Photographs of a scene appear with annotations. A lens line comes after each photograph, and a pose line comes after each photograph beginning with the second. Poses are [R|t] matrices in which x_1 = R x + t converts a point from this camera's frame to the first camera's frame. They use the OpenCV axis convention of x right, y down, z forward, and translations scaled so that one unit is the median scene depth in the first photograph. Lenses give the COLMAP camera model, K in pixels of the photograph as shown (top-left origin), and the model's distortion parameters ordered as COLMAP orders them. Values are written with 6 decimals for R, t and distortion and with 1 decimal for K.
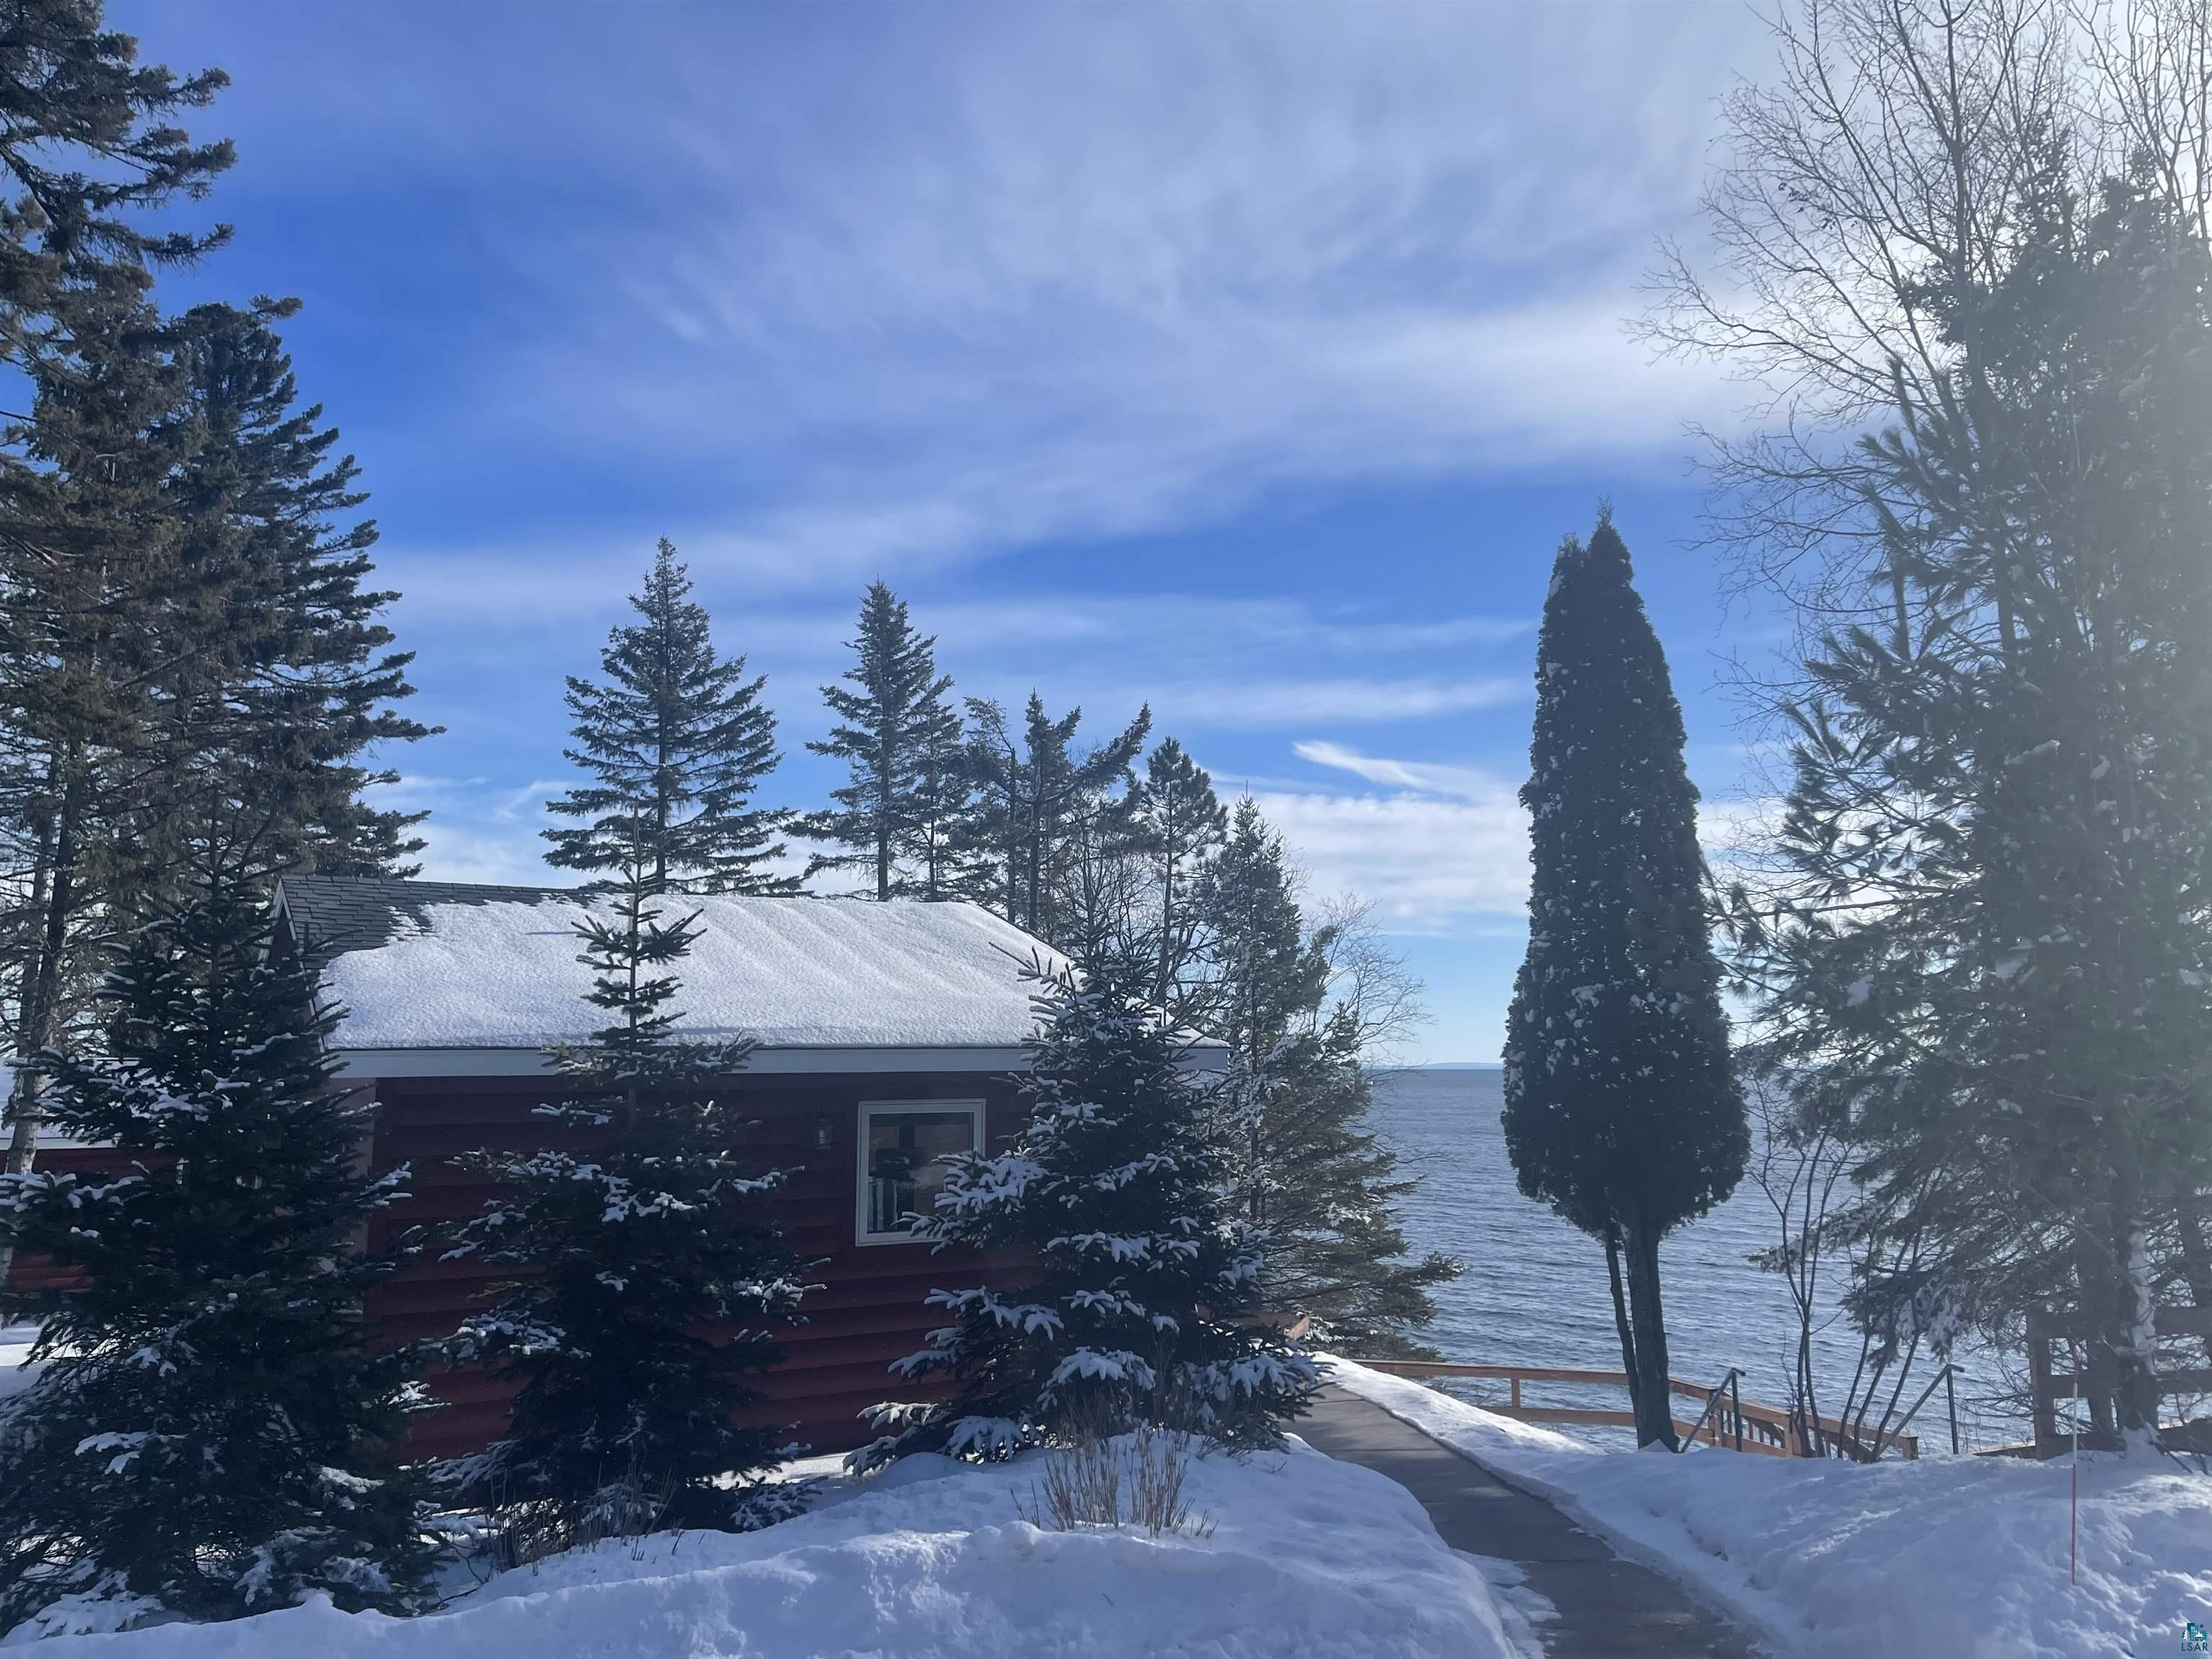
lens RADIAL K [[1678.4, 0, 1110.0], [0, 1678.4, 826.6], [0, 0, 1]] dist [0.050253, 0.001215]
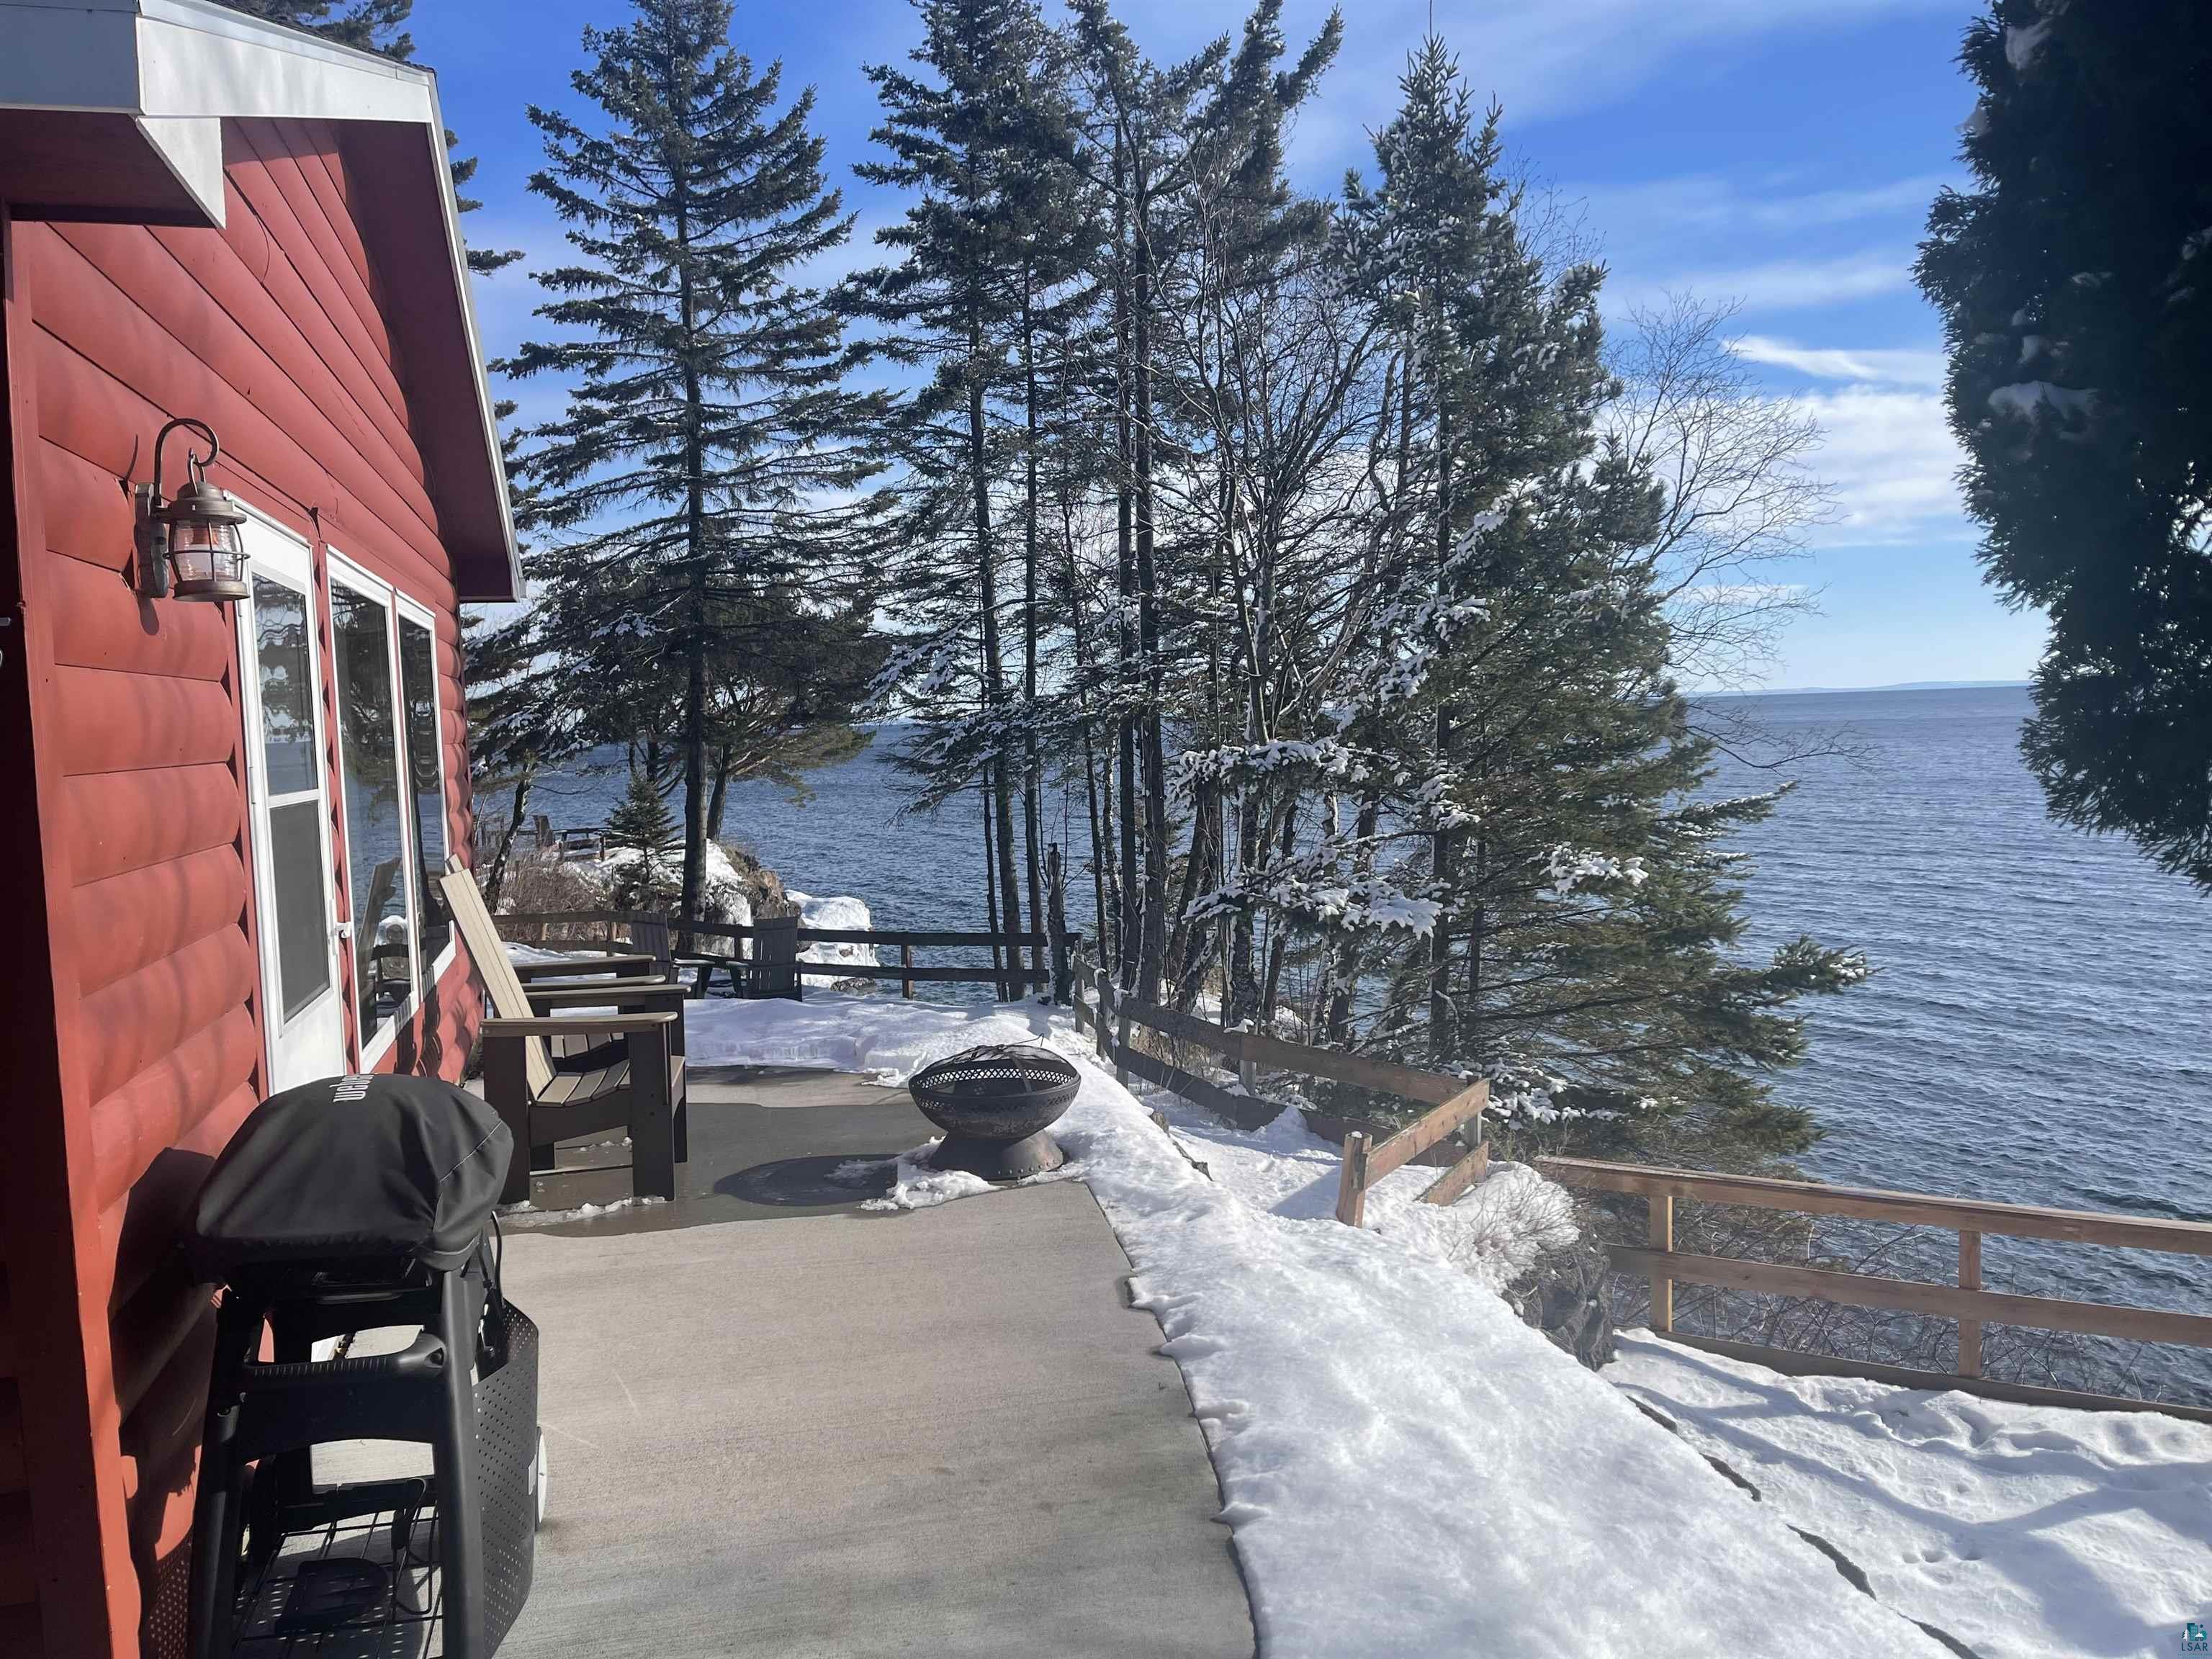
lens RADIAL K [[1678.4, 0, 1105.2], [0, 1678.4, 823.8], [0, 0, 1]] dist [0.050253, 0.001215]
pose [[0.971662, -0.007290, -0.236261, 0.108897], [0.057042, 0.977215, 0.204444, 0.103633], [0.229387, -0.212127, 0.949939, 0.475788]]
